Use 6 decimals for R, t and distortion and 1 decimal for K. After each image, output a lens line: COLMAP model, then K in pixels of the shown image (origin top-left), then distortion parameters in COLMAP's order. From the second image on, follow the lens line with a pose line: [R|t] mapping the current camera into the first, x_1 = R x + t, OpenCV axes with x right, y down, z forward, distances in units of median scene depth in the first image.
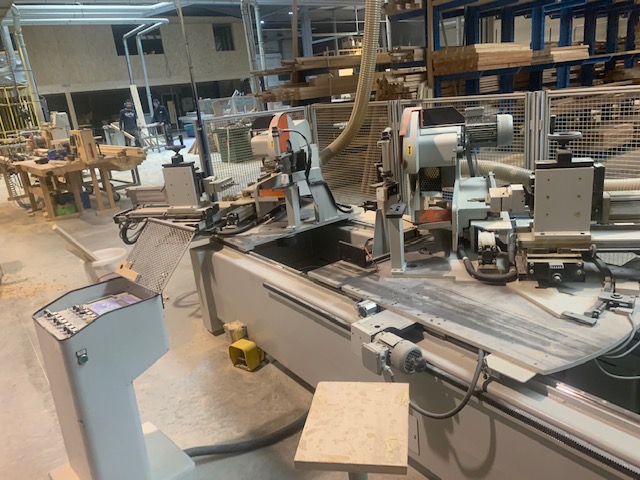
lens RADIAL K [[488.0, 0, 318.7], [0, 488.0, 236.6], [0, 0, 1]] dist [0.037051, -0.044600]
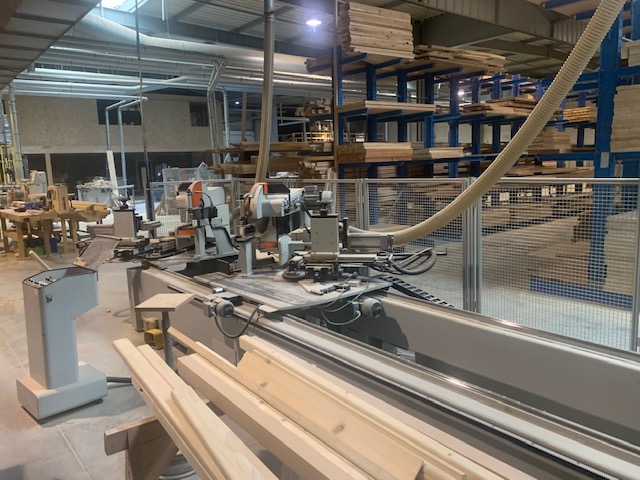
lens RADIAL K [[485.2, 0, 323.2], [0, 485.2, 238.7], [0, 0, 1]] dist [0.063558, -0.106681]
pose [[0.996413, 0.056417, 0.063074, 0.103453], [-0.046785, 0.988335, -0.144930, 0.056906], [-0.070515, 0.141459, 0.987429, -0.227338]]
